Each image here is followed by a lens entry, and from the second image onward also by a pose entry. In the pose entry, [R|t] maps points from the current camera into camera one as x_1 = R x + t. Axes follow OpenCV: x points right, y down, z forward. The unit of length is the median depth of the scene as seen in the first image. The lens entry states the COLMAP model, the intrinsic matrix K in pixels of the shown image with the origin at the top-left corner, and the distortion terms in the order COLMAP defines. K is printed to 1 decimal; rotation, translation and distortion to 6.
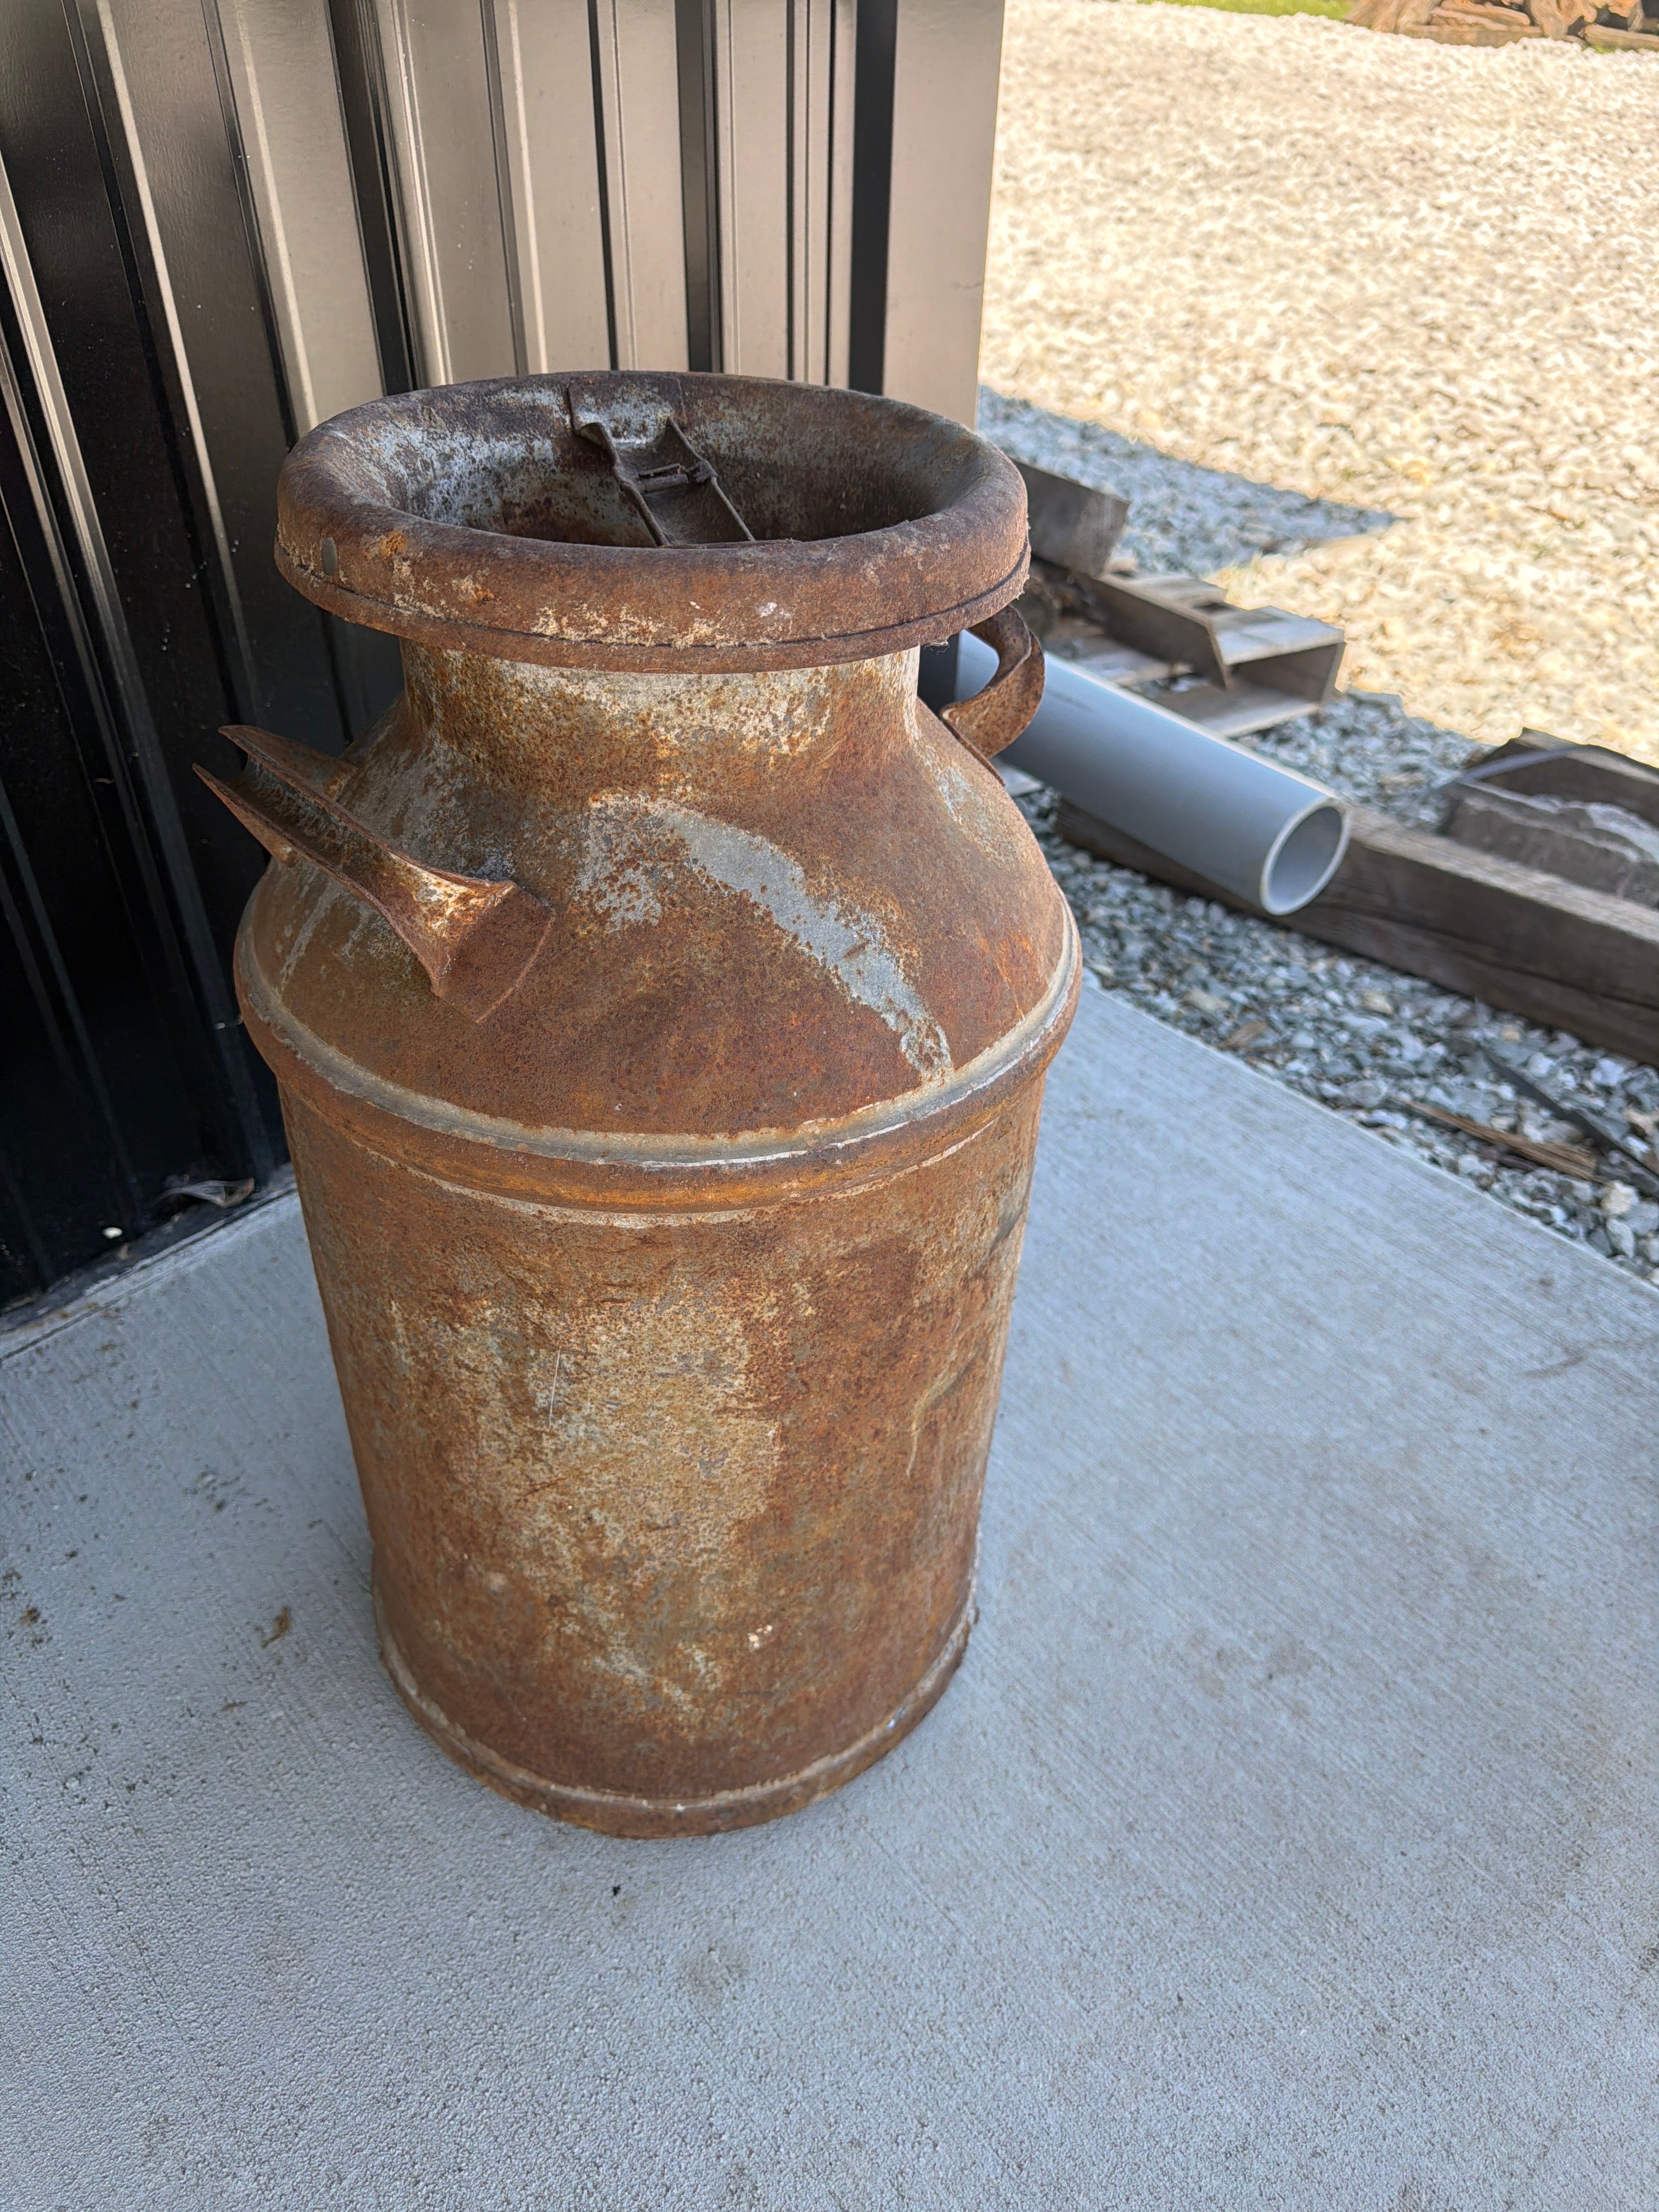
lens RADIAL K [[1665.9, 0, 829.5], [0, 1665.9, 1106.0], [0, 0, 1]] dist [0.226327, -0.538656]
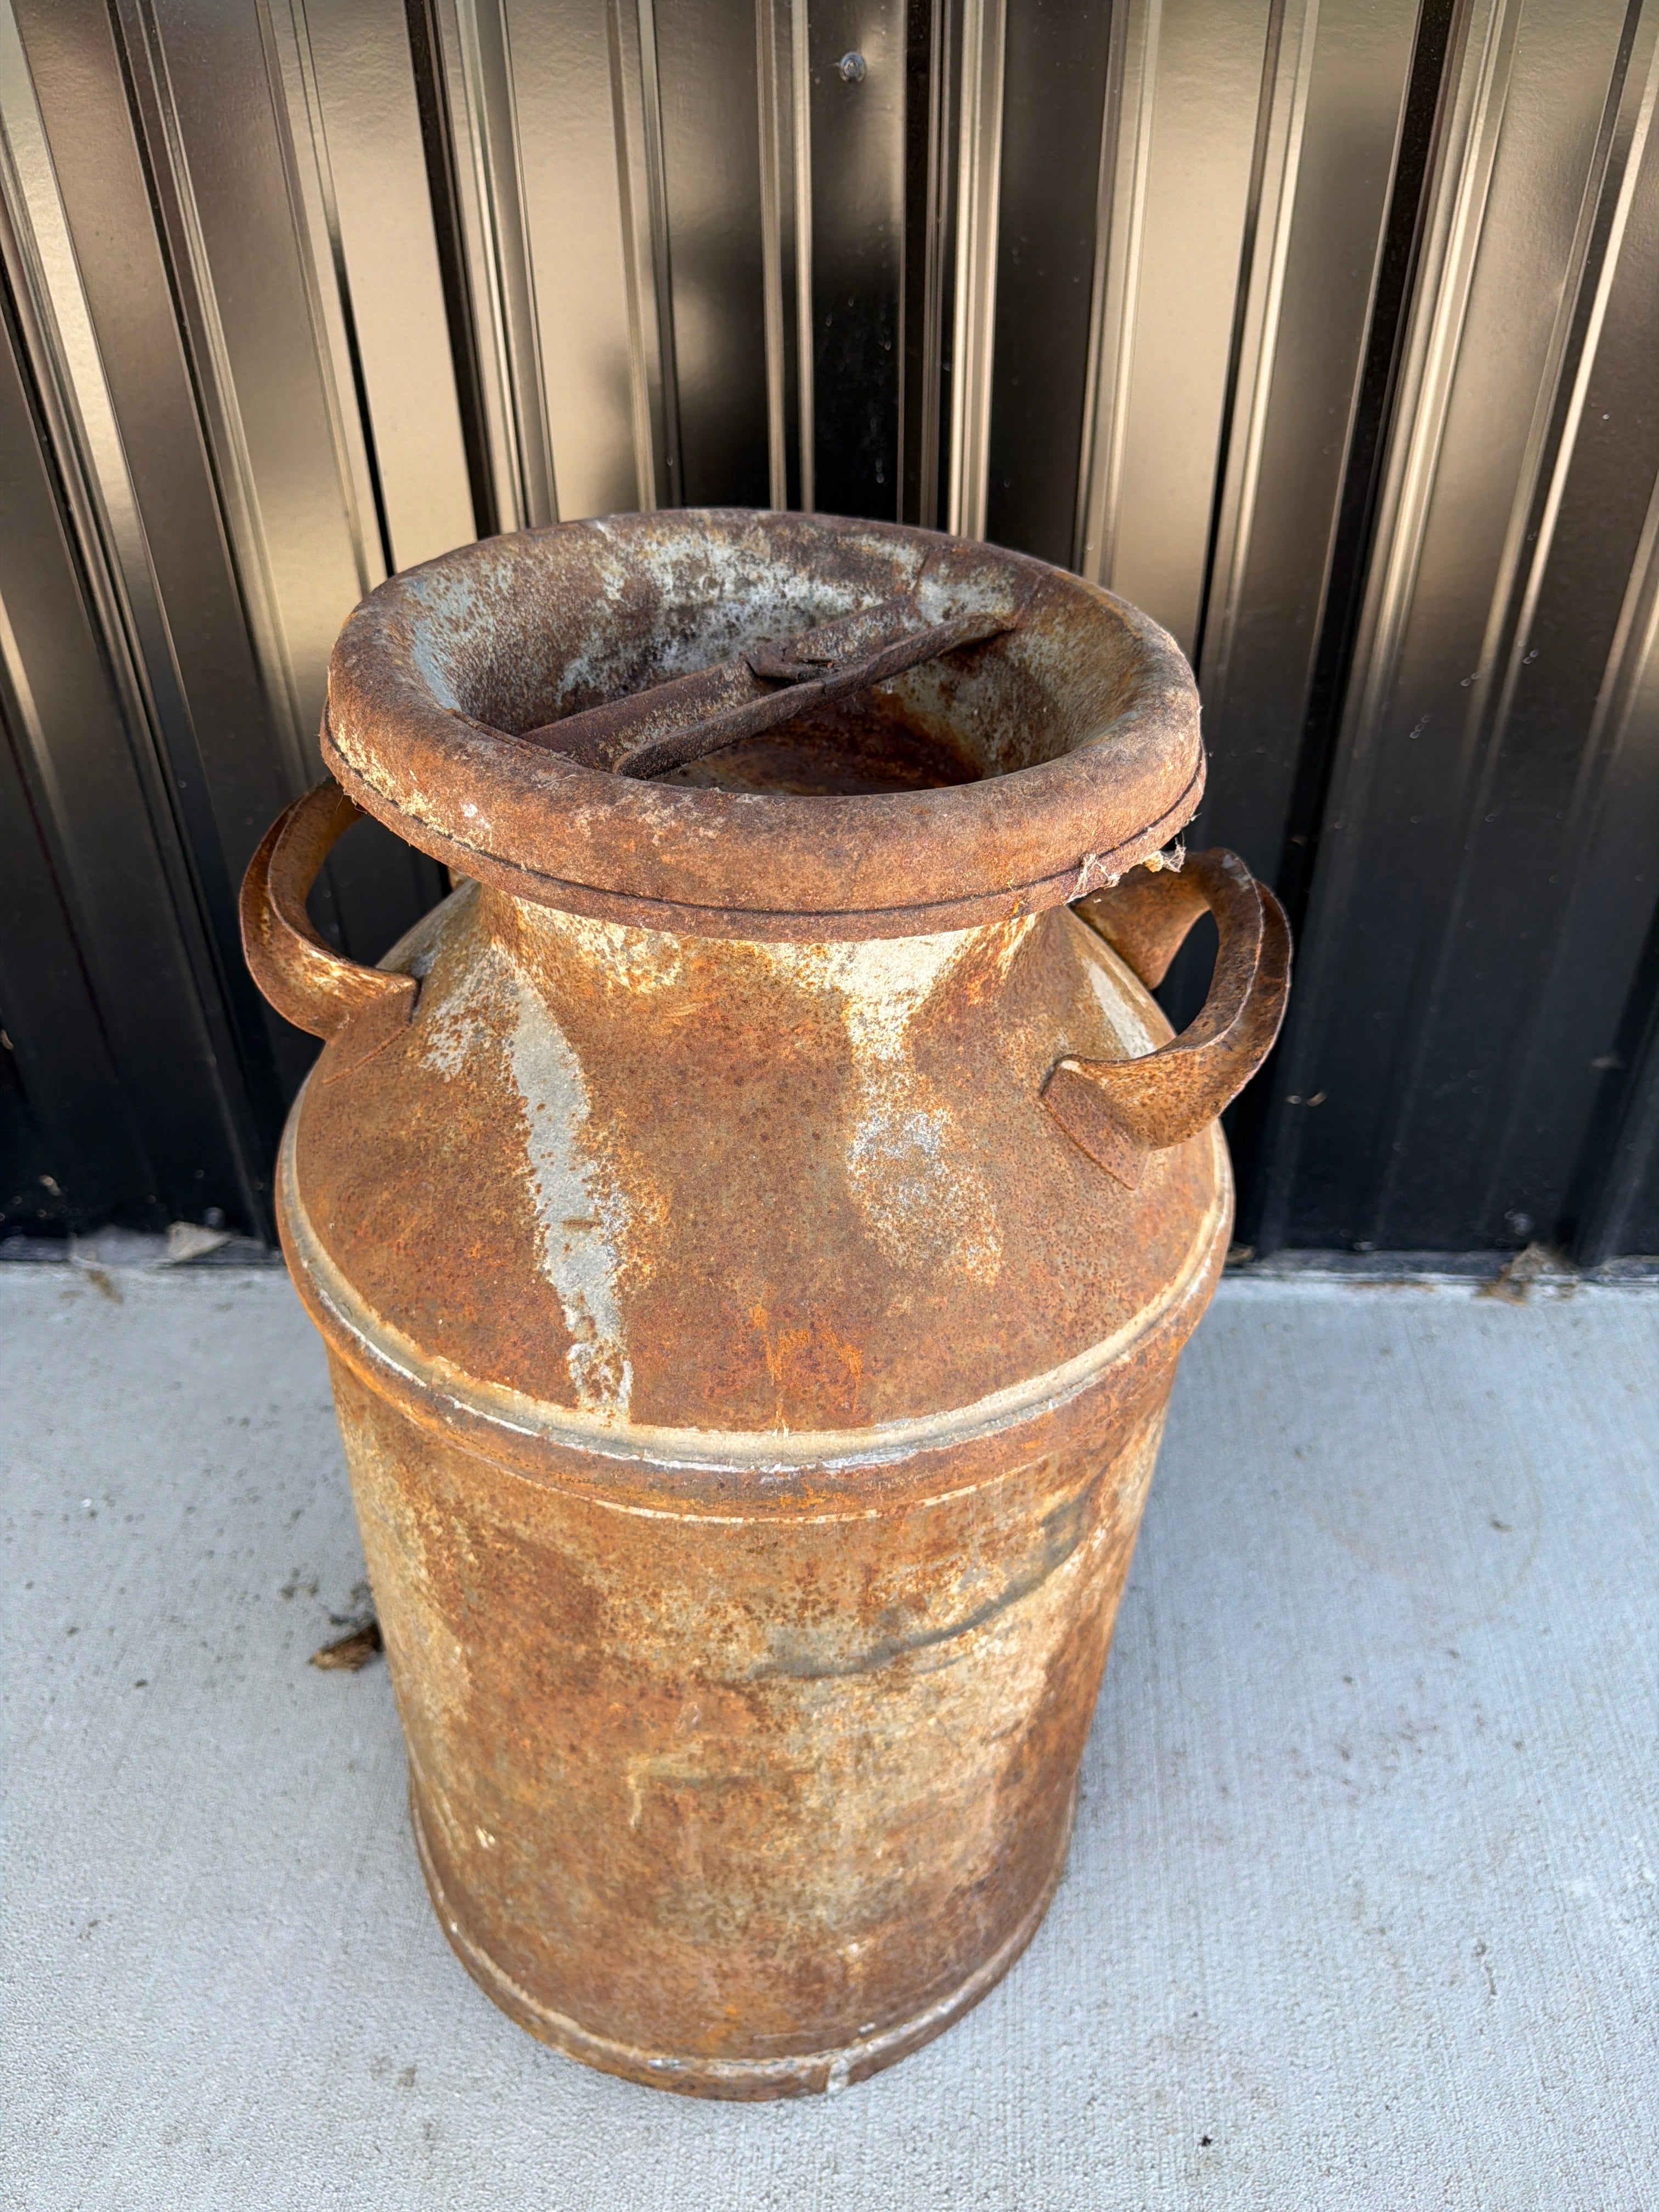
lens RADIAL K [[1665.9, 0, 829.5], [0, 1665.9, 1106.0], [0, 0, 1]] dist [0.226327, -0.538656]
pose [[0.560452, 0.471515, -0.680858, 0.638181], [-0.492524, 0.850690, 0.183704, -0.363775], [0.665818, 0.232381, 0.709003, 0.478105]]
